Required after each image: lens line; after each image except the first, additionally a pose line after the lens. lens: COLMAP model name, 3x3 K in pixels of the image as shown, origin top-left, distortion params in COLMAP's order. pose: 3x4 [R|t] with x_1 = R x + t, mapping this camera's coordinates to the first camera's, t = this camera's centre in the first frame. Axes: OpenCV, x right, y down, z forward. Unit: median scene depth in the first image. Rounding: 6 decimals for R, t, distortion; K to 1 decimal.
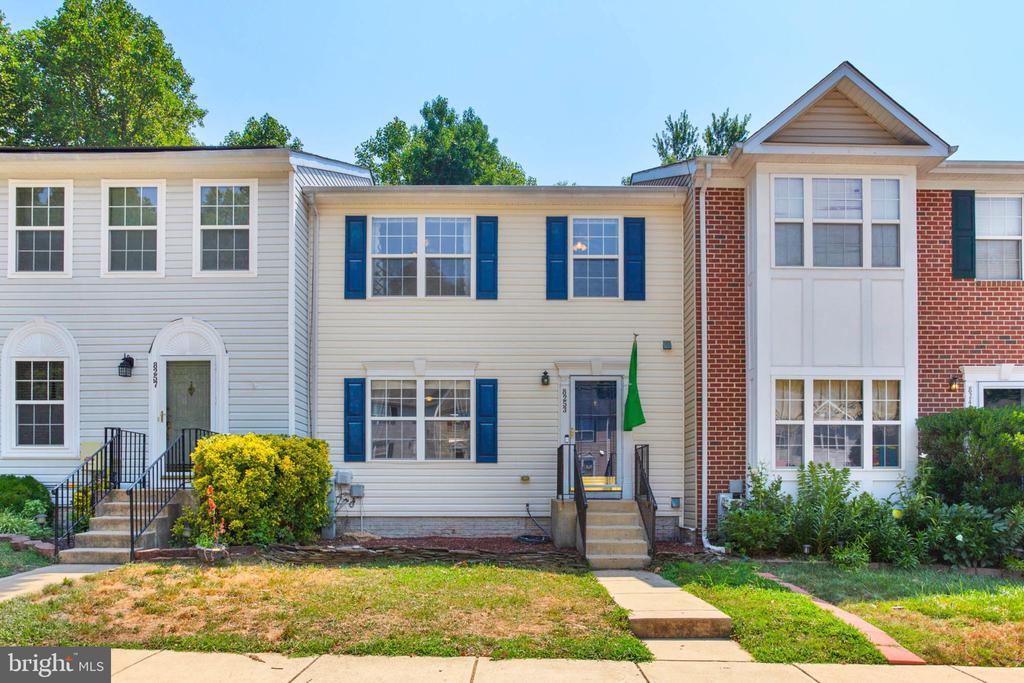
lens RADIAL K [[635.8, 0, 504.4], [0, 635.8, 416.5], [0, 0, 1]] dist [-0.021906, 0.006225]
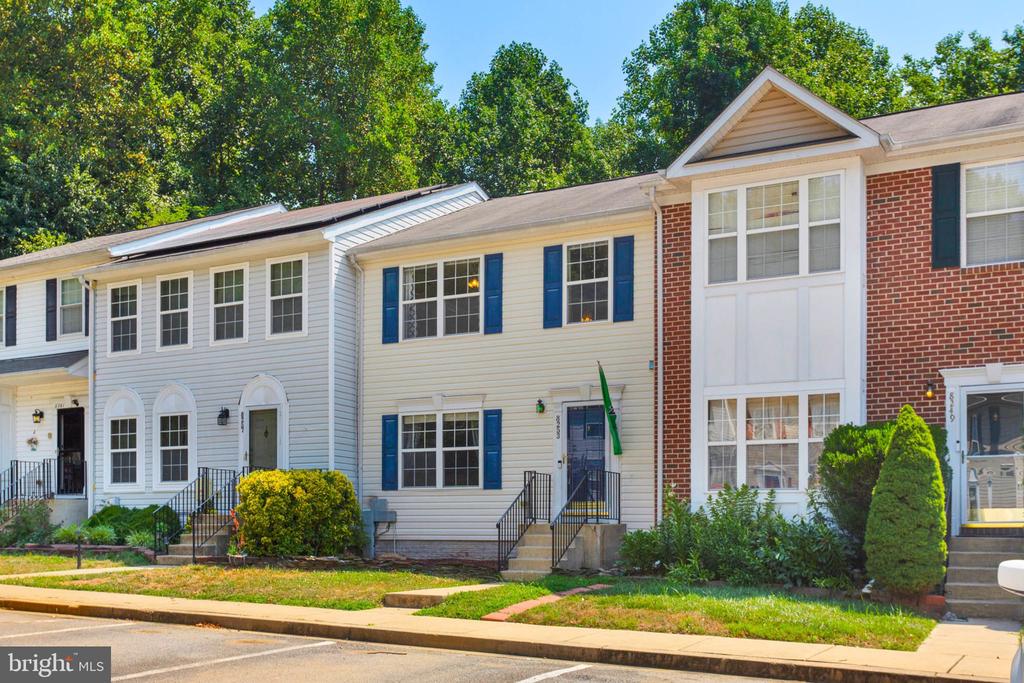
lens RADIAL K [[1051.2, 0, 512.3], [0, 1051.2, 341.7], [0, 0, 1]] dist [-0.008875, 0.000000]
pose [[0.876027, -0.082173, -0.475210, 0.888632], [0.048817, 0.995425, -0.082138, -0.027800], [0.479785, 0.048757, 0.876030, -0.551203]]
